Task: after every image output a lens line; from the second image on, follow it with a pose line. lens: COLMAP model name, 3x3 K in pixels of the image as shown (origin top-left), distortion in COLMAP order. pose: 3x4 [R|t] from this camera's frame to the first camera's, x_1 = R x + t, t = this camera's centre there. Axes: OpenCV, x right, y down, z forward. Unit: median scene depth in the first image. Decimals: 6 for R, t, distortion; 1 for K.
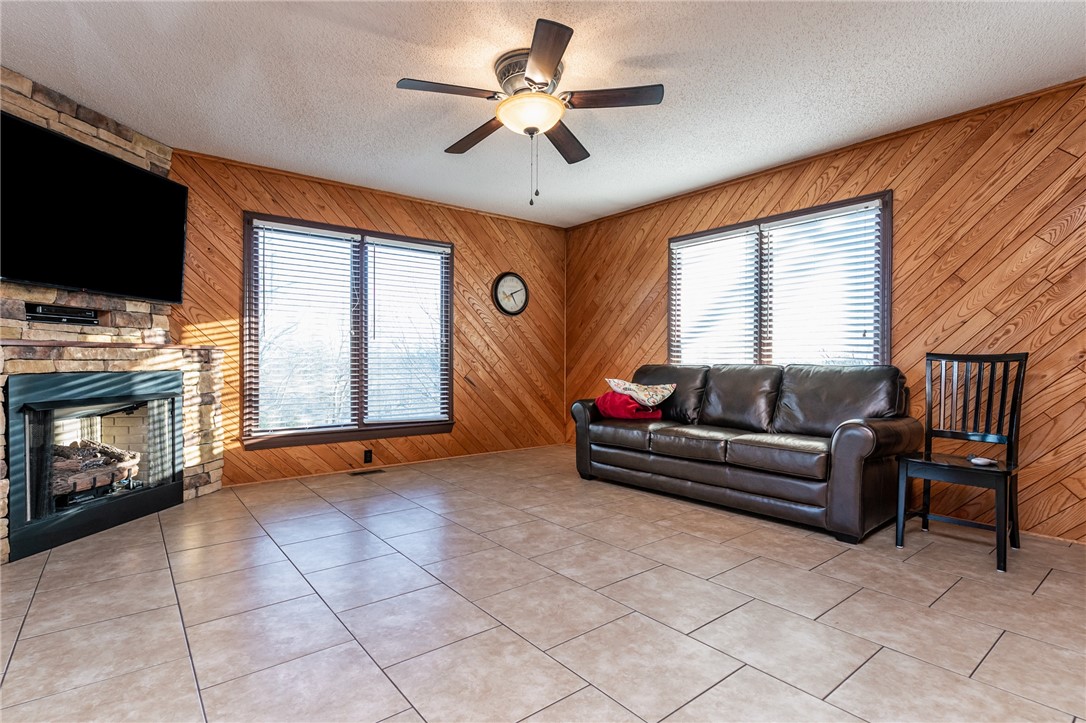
lens RADIAL K [[524.3, 0, 543.0], [0, 524.3, 361.5], [0, 0, 1]] dist [-0.003701, -0.000836]
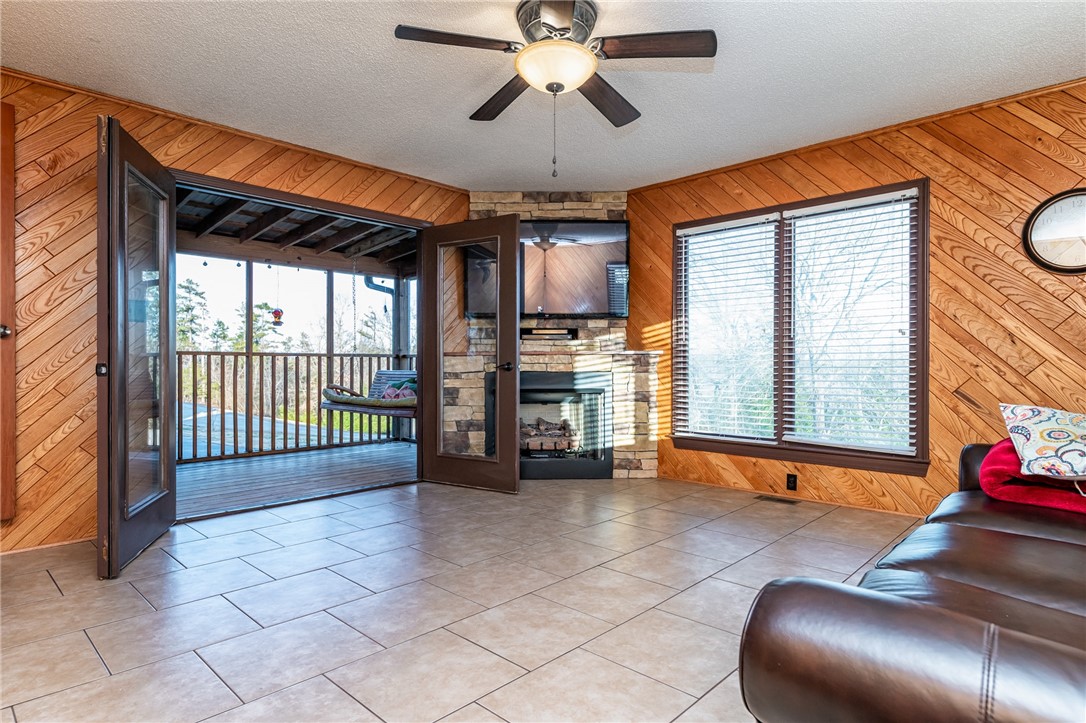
lens RADIAL K [[601.5, 0, 543.0], [0, 601.5, 361.5], [0, 0, 1]] dist [0.002401, 0.000584]
pose [[0.131066, -0.005456, -0.991359, 0.575176], [-0.000928, 0.999984, -0.005626, 0.000658], [0.991373, 0.001657, 0.131059, 0.534156]]
